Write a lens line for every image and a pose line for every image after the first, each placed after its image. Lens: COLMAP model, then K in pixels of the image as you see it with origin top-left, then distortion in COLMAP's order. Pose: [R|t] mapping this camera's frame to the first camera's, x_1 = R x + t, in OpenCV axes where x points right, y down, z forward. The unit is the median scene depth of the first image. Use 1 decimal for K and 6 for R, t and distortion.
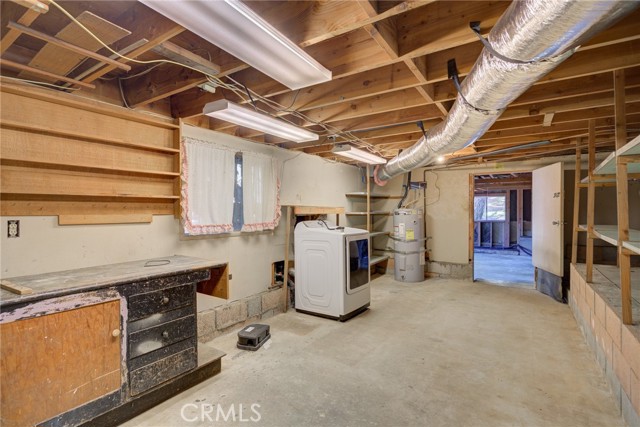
lens RADIAL K [[312.4, 0, 317.7], [0, 312.4, 212.1], [0, 0, 1]] dist [-0.019262, 0.006293]
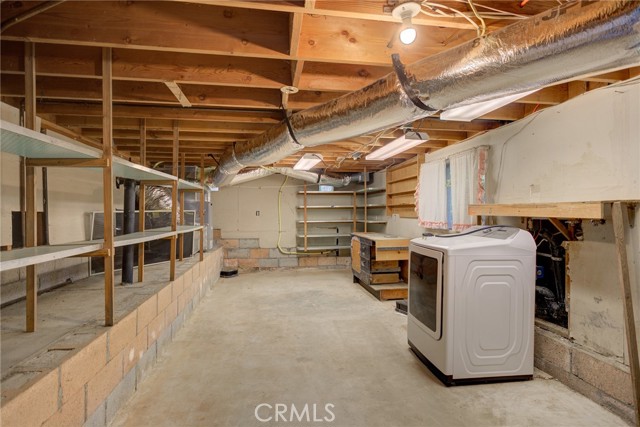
lens RADIAL K [[313.2, 0, 318.5], [0, 313.2, 212.3], [0, 0, 1]] dist [-0.013596, 0.002839]
pose [[-0.733300, 0.006820, -0.679871, 1.125539], [0.003372, 0.999974, 0.006394, -0.010225], [0.679896, 0.002396, -0.733304, 1.992392]]
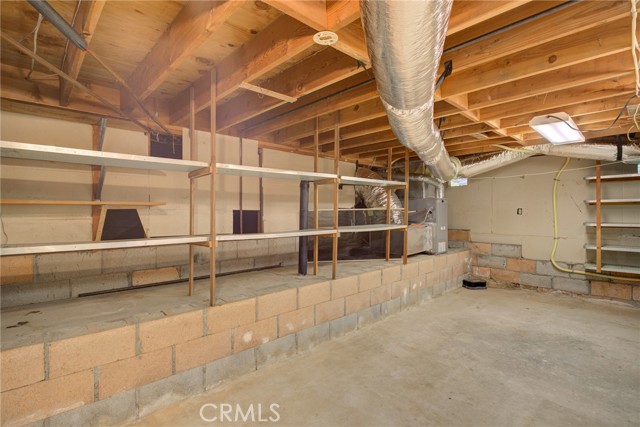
lens RADIAL K [[313.2, 0, 319.3], [0, 313.2, 212.8], [0, 0, 1]] dist [-0.013596, 0.002839]
pose [[-0.973775, 0.005508, 0.227445, 0.498276], [0.008187, 0.999908, 0.010833, -0.009832], [-0.227365, 0.012411, -0.973731, 1.909410]]
